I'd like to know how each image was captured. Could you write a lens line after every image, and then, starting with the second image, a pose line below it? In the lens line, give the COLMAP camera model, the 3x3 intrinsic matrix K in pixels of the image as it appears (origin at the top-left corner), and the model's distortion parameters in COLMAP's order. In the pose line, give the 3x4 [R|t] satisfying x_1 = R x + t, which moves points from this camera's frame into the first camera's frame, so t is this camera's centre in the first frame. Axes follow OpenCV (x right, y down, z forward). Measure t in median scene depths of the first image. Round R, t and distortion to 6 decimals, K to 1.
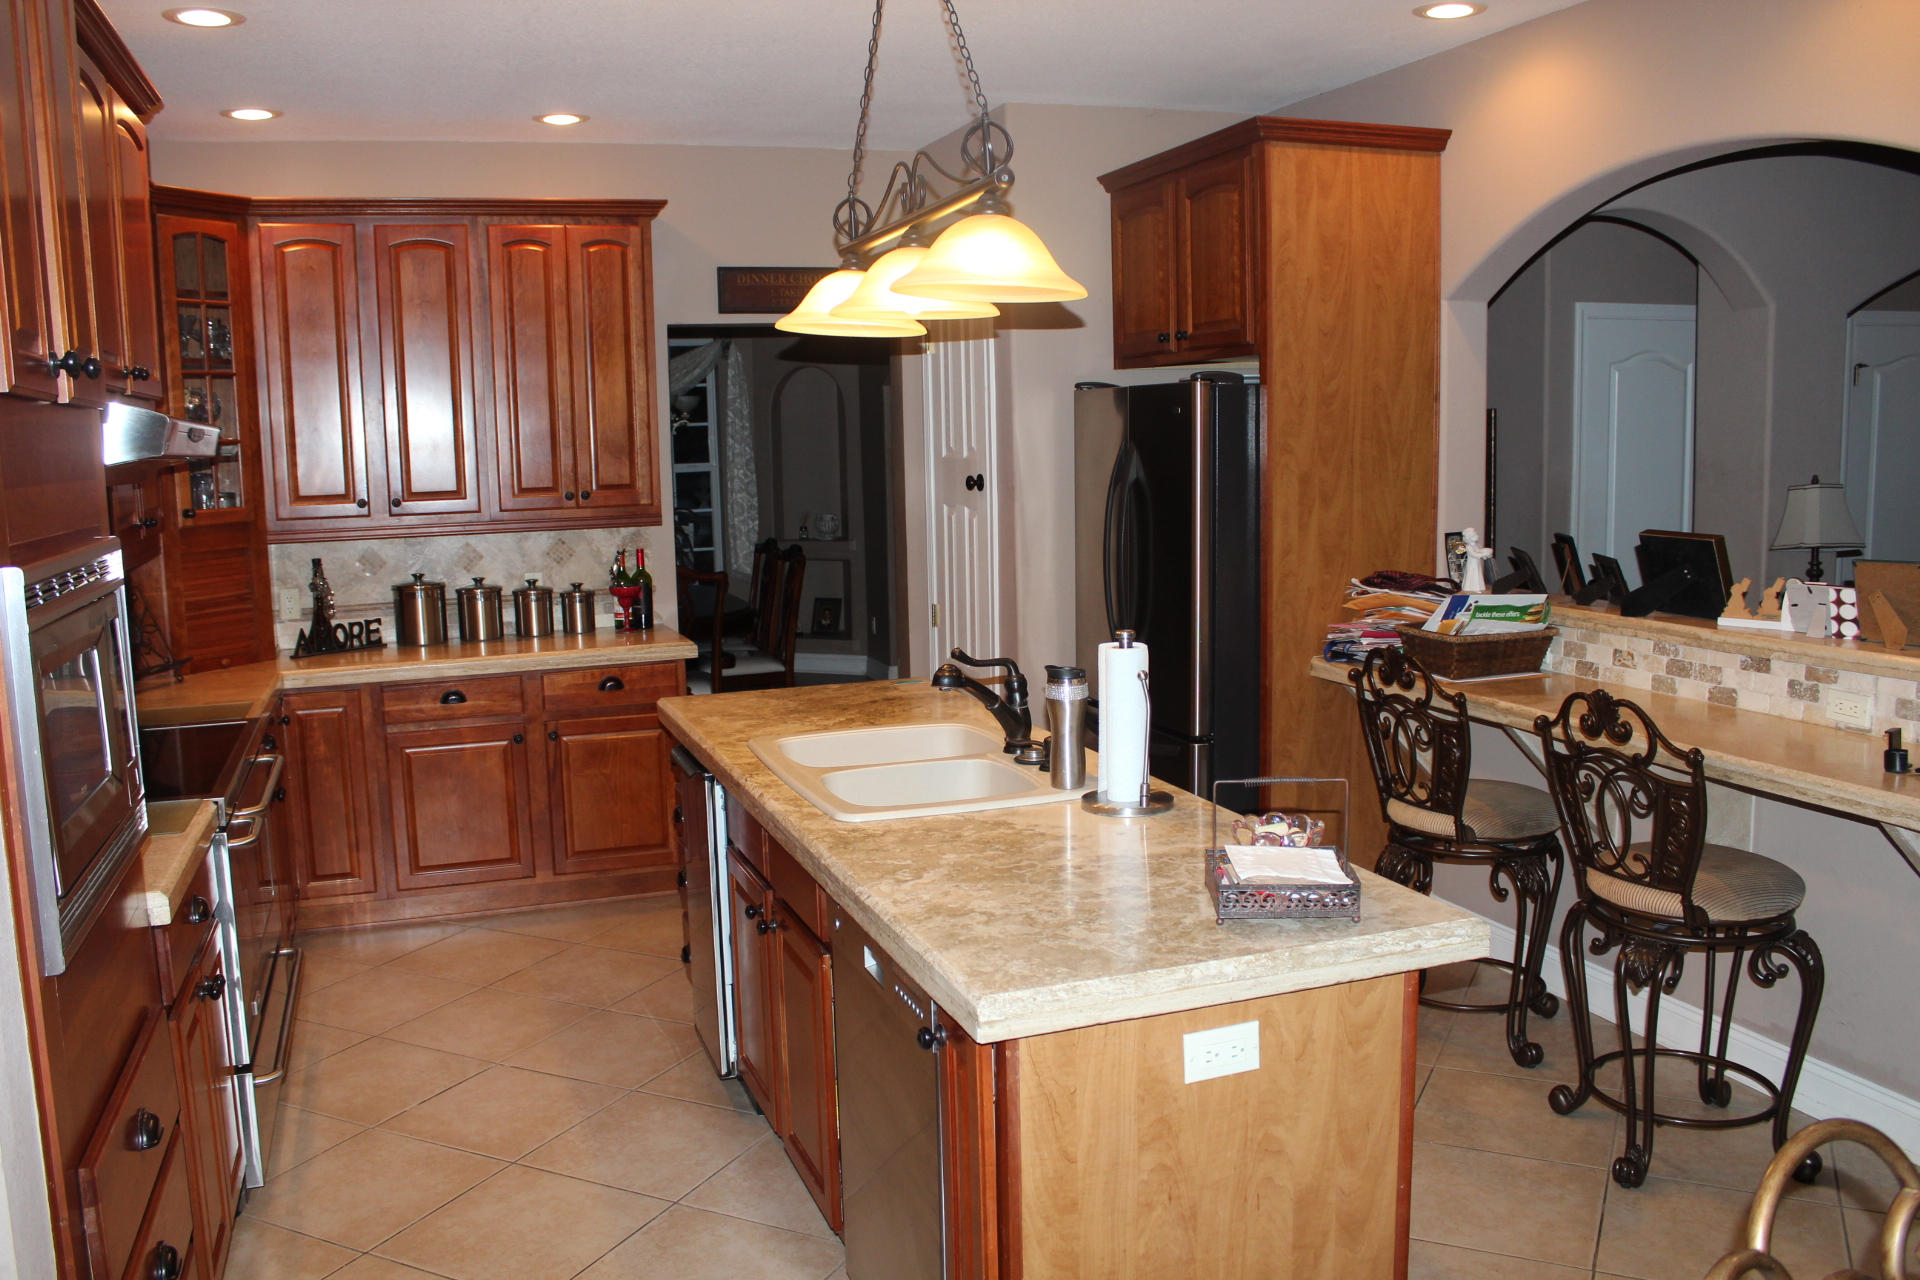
lens RADIAL K [[1607.2, 0, 951.5], [0, 1607.2, 640.4], [0, 0, 1]] dist [-0.160211, 0.127093]
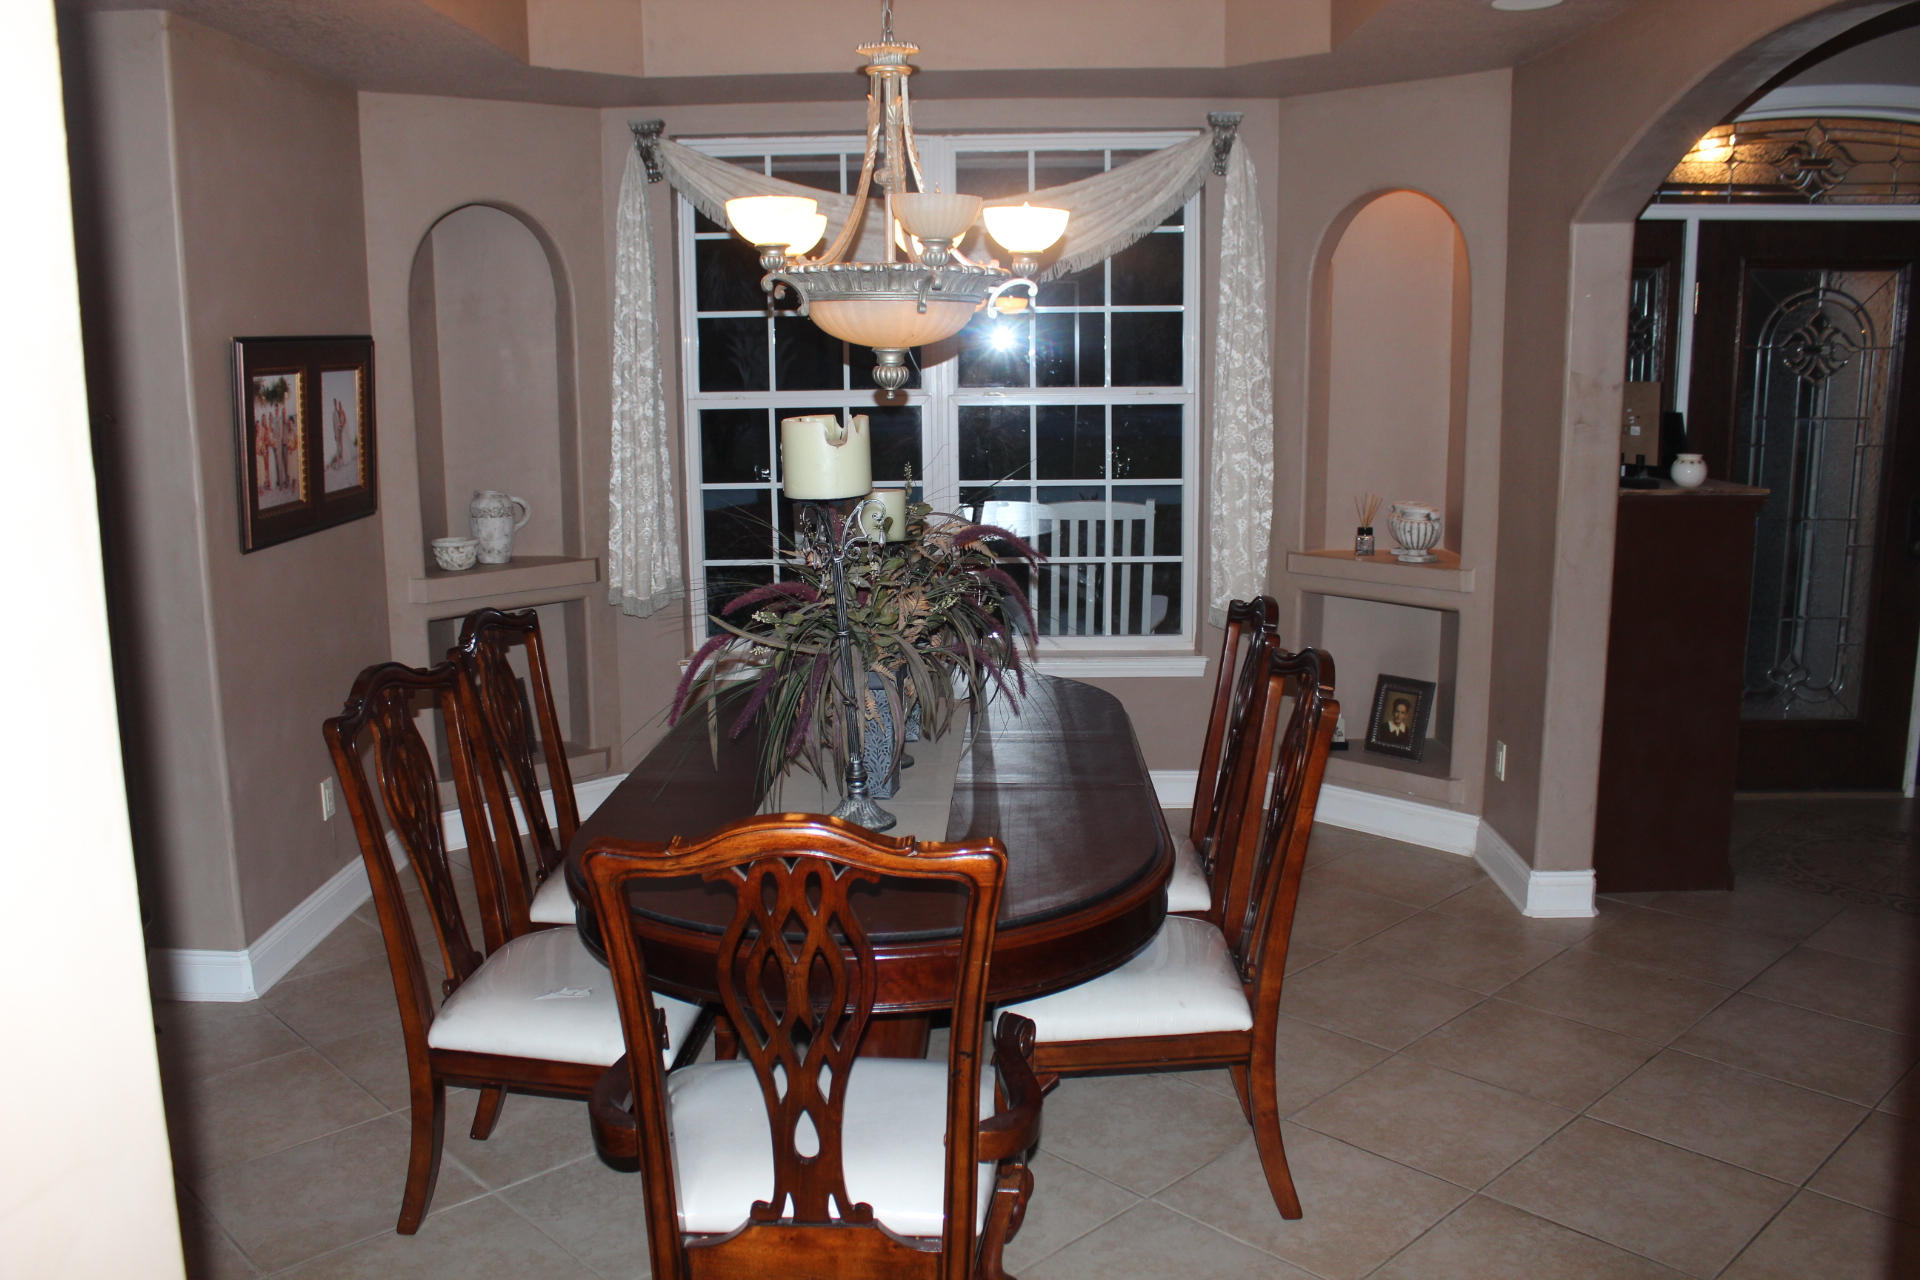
lens RADIAL K [[1607.2, 0, 955.0], [0, 1607.2, 640.9], [0, 0, 1]] dist [-0.160211, 0.127093]
pose [[0.929152, 0.081817, -0.360530, -0.060387], [-0.061334, 0.995804, 0.067912, -0.117370], [0.364573, -0.040988, 0.930272, 0.965651]]
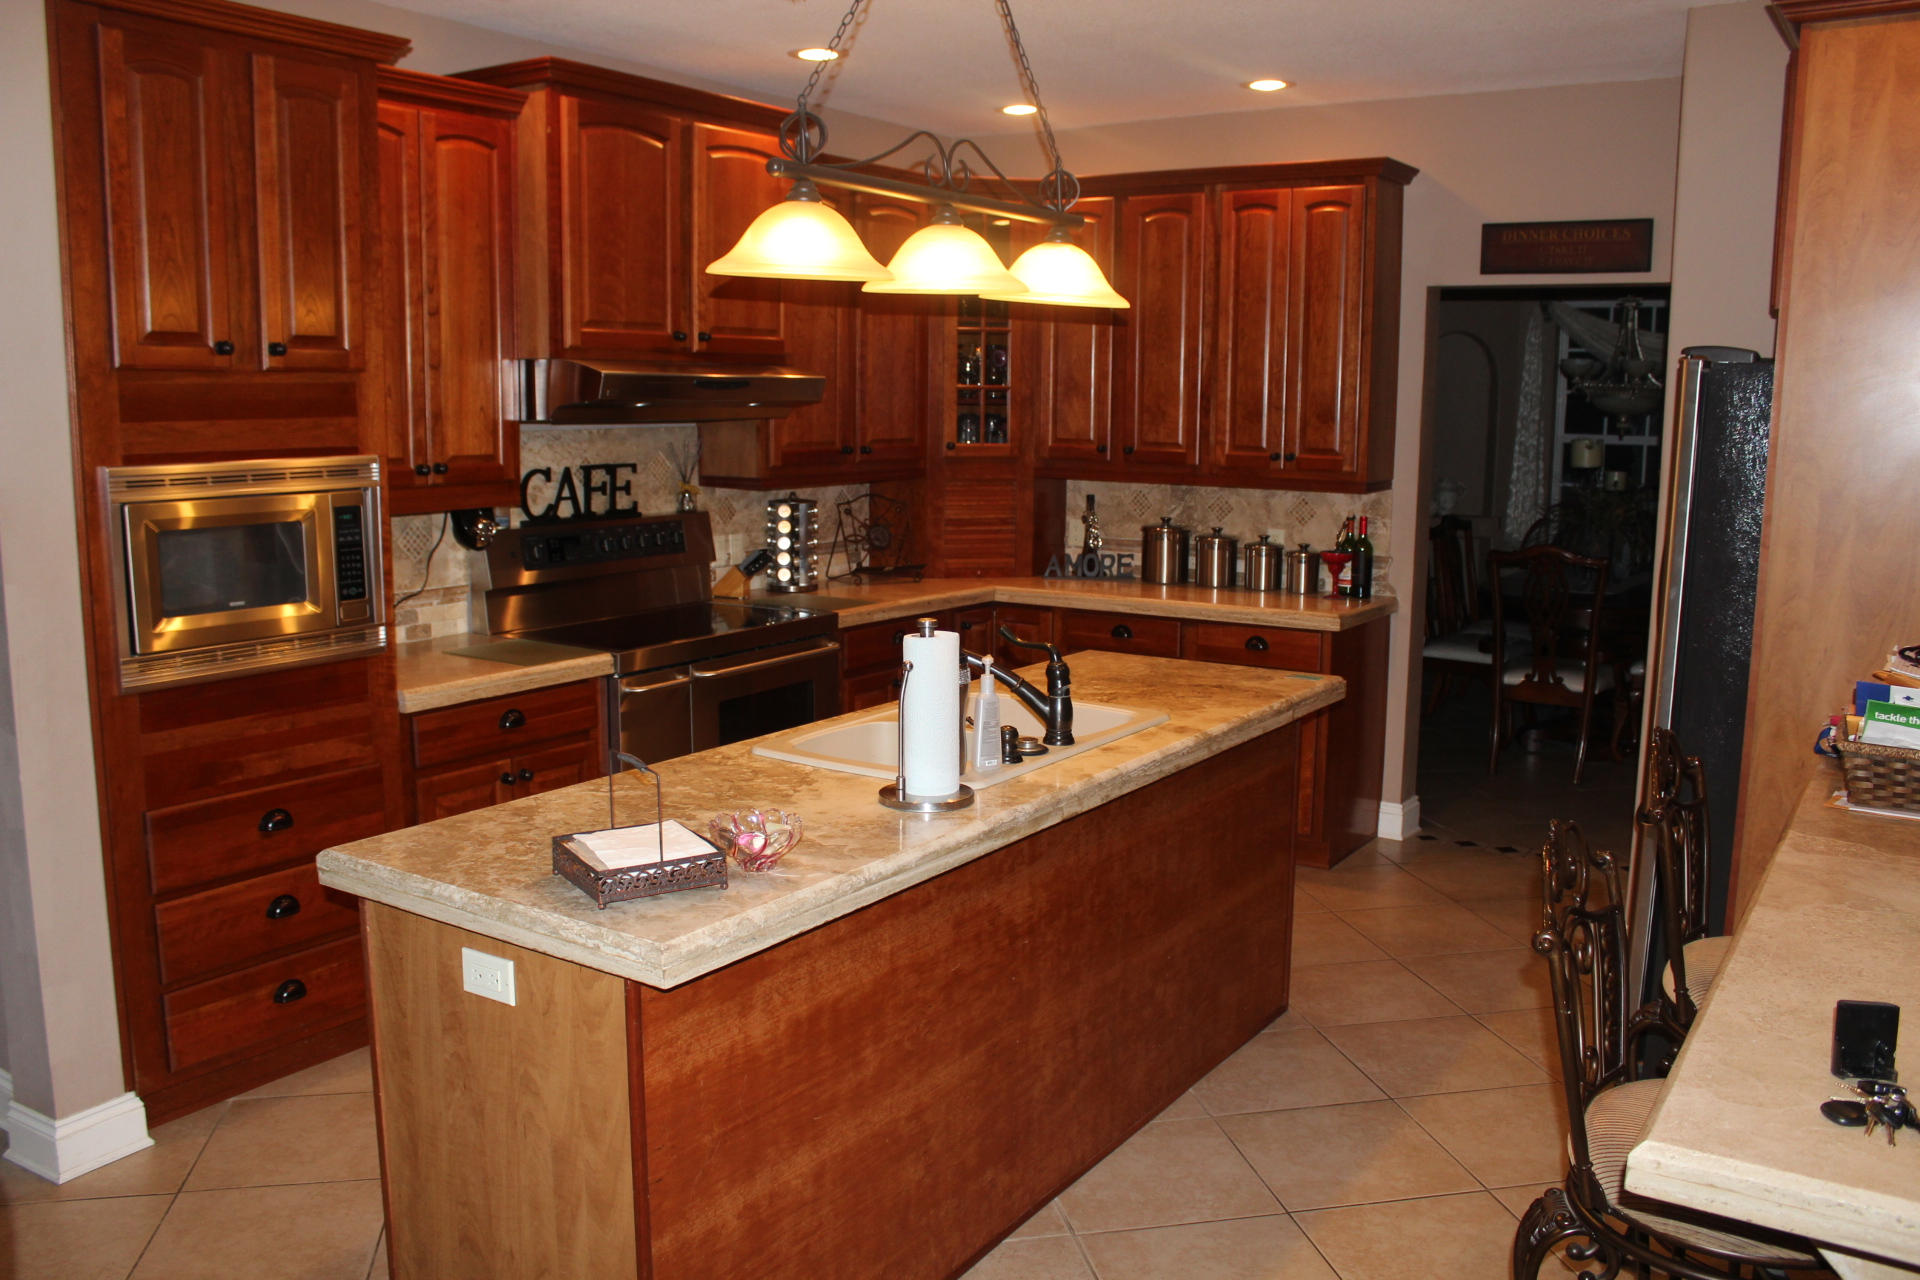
lens RADIAL K [[1607.2, 0, 946.2], [0, 1607.2, 652.5], [0, 0, 1]] dist [-0.160211, 0.127093]
pose [[0.596558, 0.158203, -0.786823, 0.440366], [-0.126271, 0.986671, 0.102649, -0.043541], [0.792574, 0.038117, 0.608583, 0.210689]]
